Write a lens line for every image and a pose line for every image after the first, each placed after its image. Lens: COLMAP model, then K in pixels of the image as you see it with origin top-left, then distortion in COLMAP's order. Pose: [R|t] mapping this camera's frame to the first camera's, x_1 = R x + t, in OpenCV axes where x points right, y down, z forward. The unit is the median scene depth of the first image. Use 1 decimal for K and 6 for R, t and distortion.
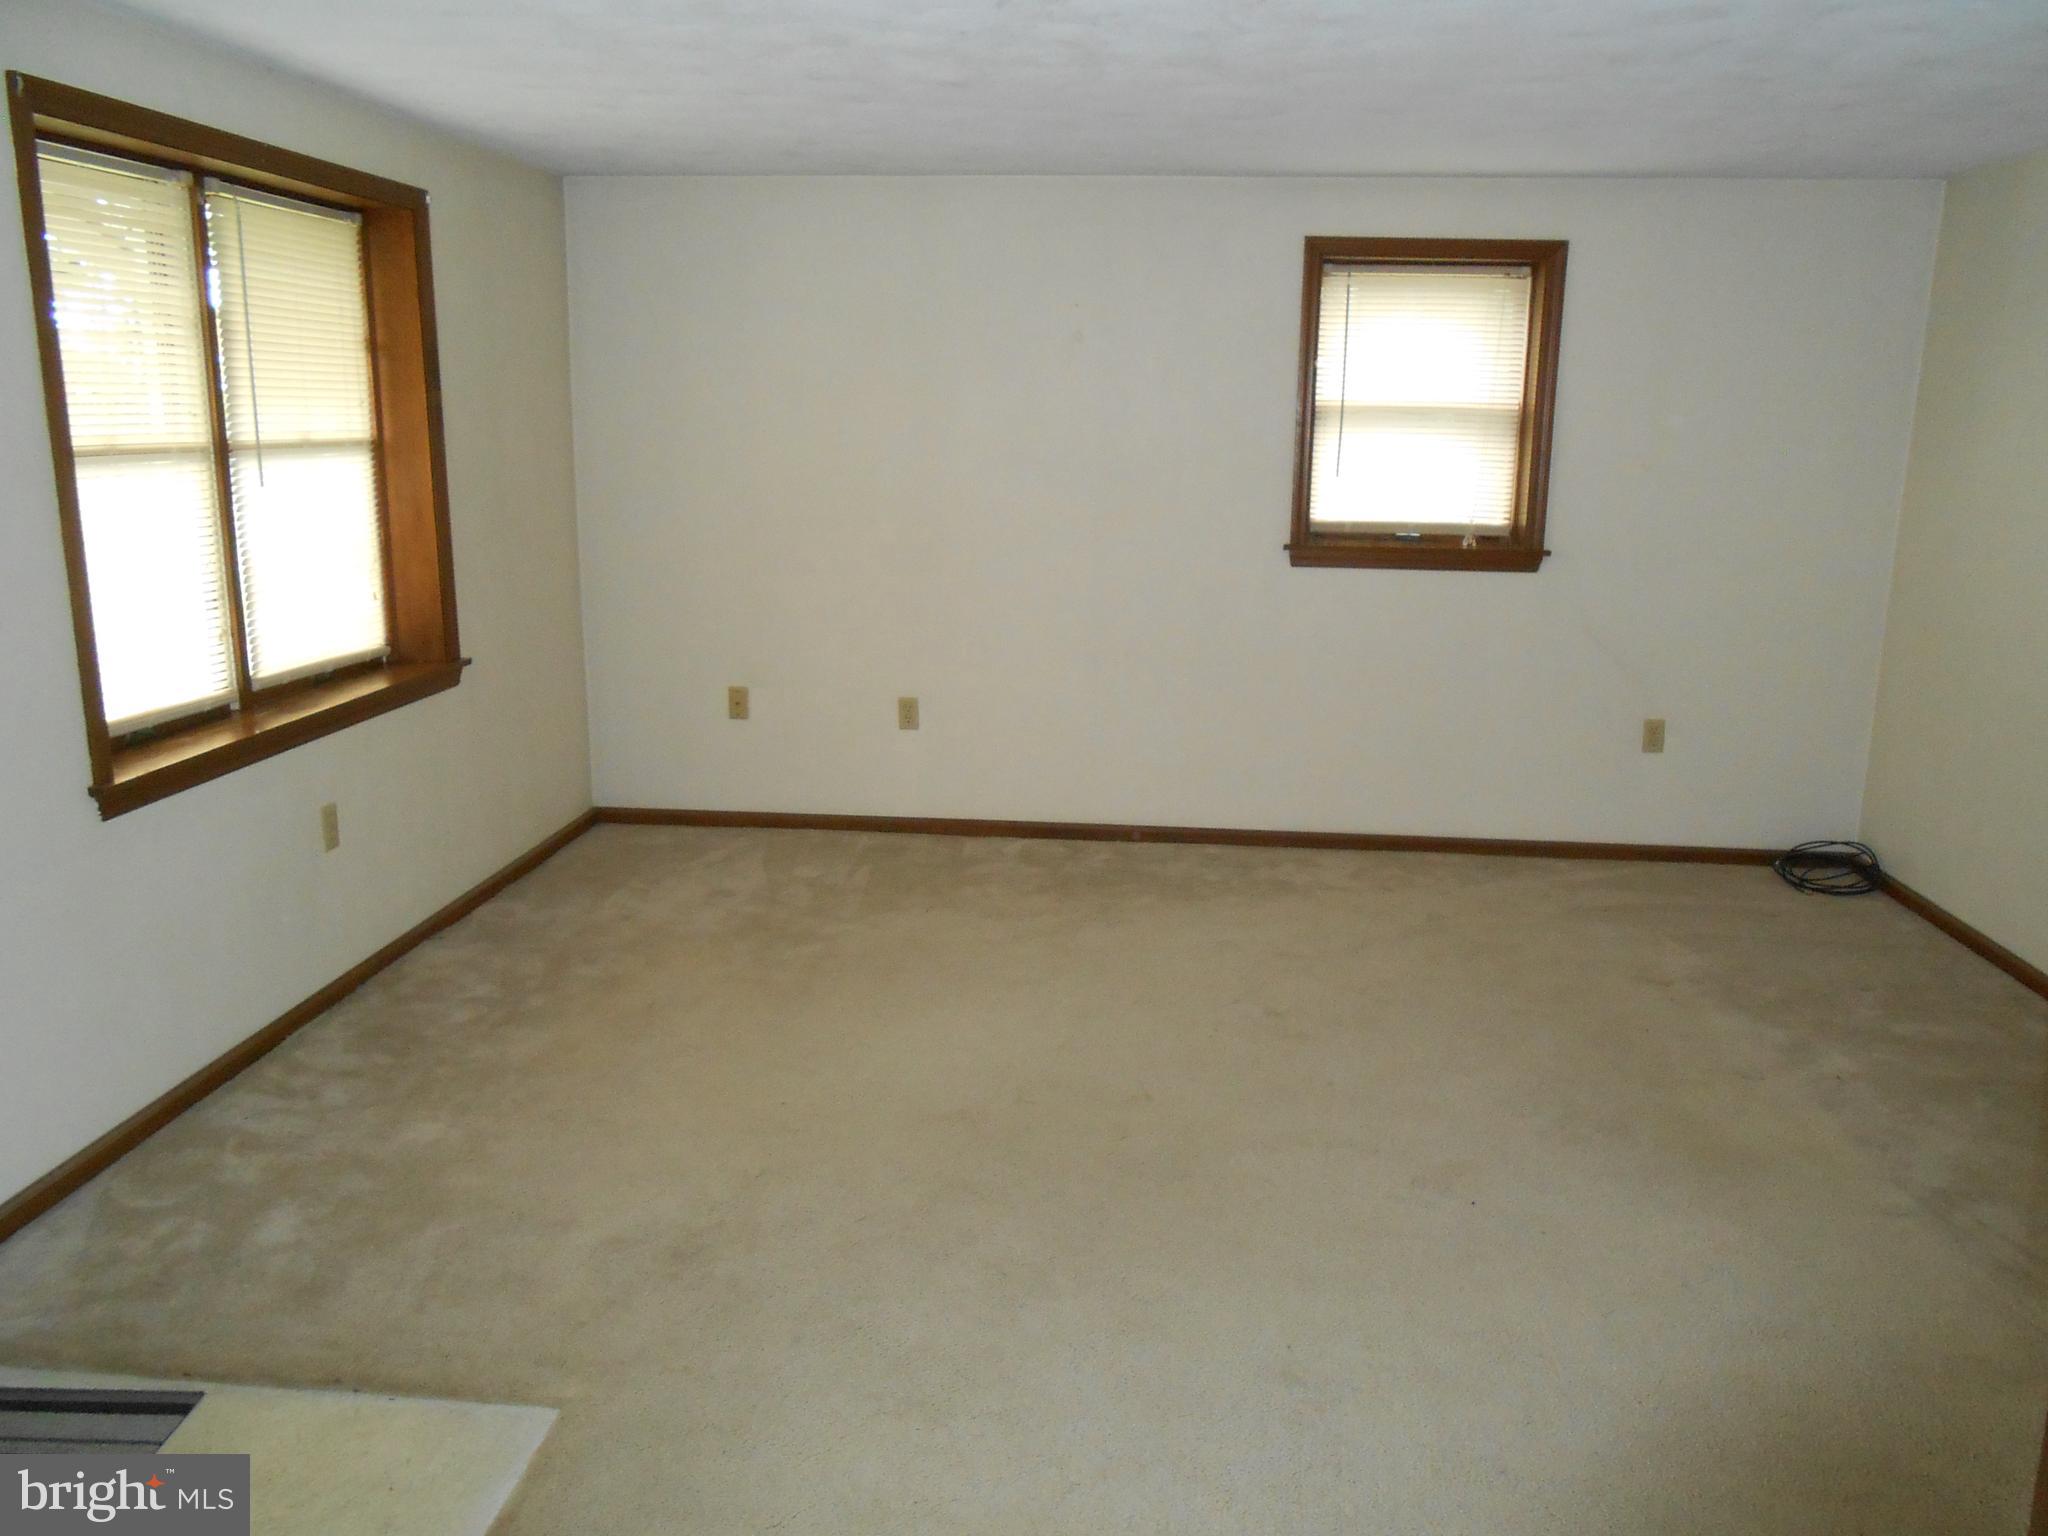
lens RADIAL K [[1582.6, 0, 1024.0], [0, 1582.6, 768.0], [0, 0, 1]] dist [-0.011439, -0.012882]
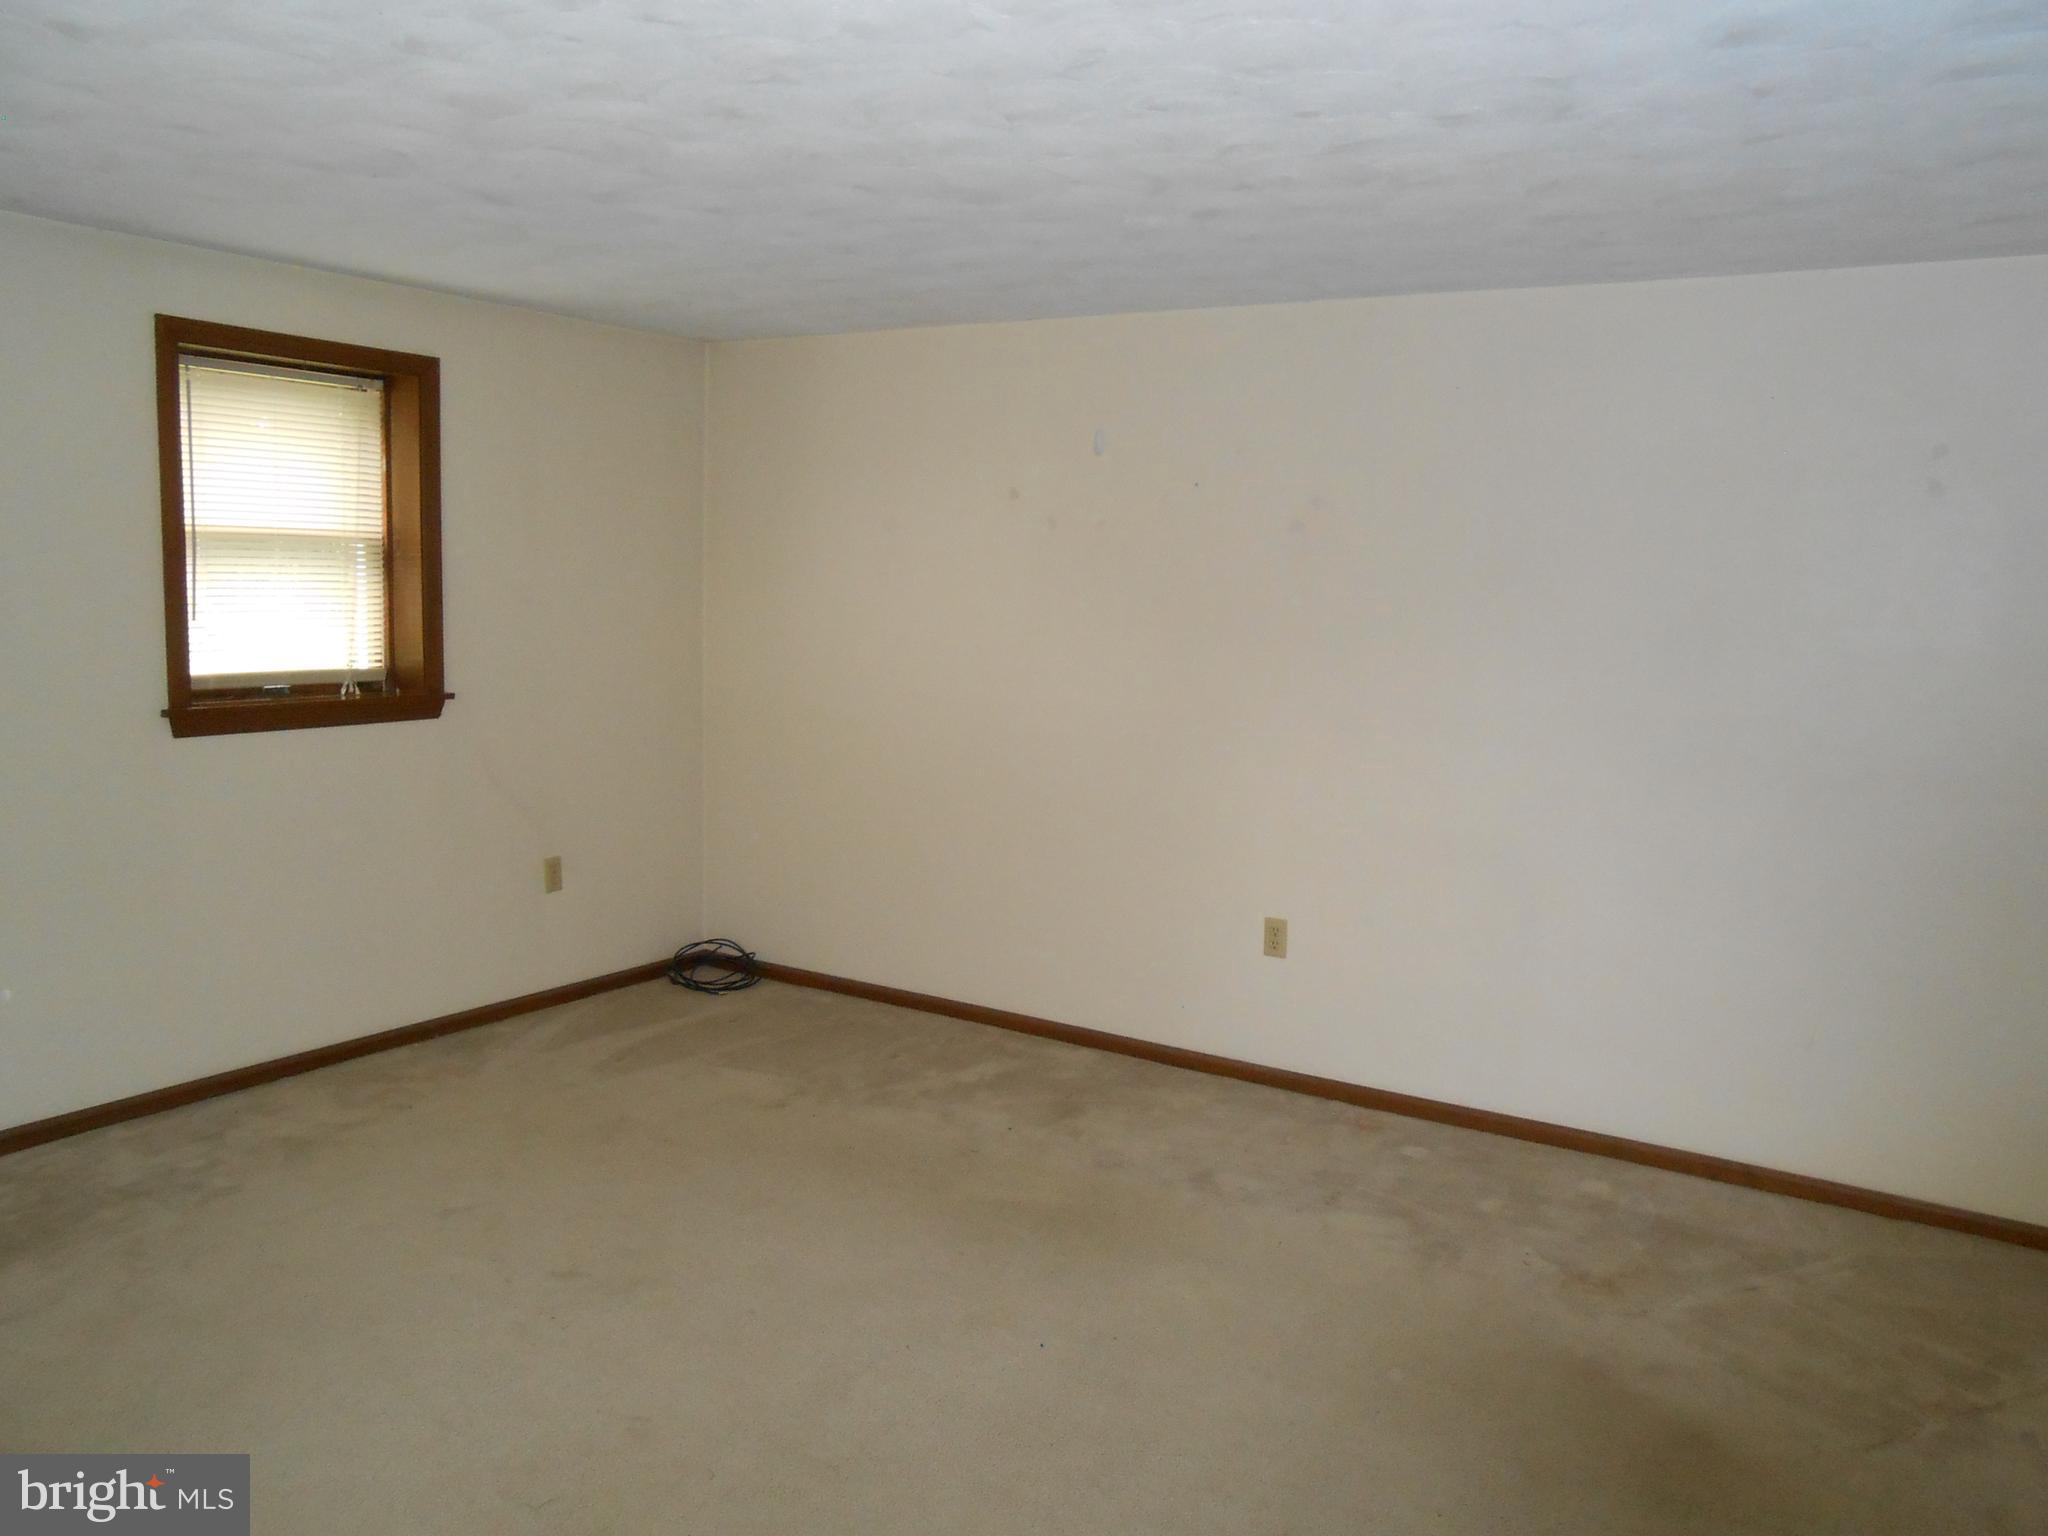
lens RADIAL K [[1603.8, 0, 1023.4], [0, 1603.8, 783.5], [0, 0, 1]] dist [-0.001127, 0.001623]
pose [[0.463917, -0.119814, 0.877739, -0.326778], [0.172432, 0.984074, 0.043192, -0.068627], [-0.868935, 0.131313, 0.477188, 0.276238]]
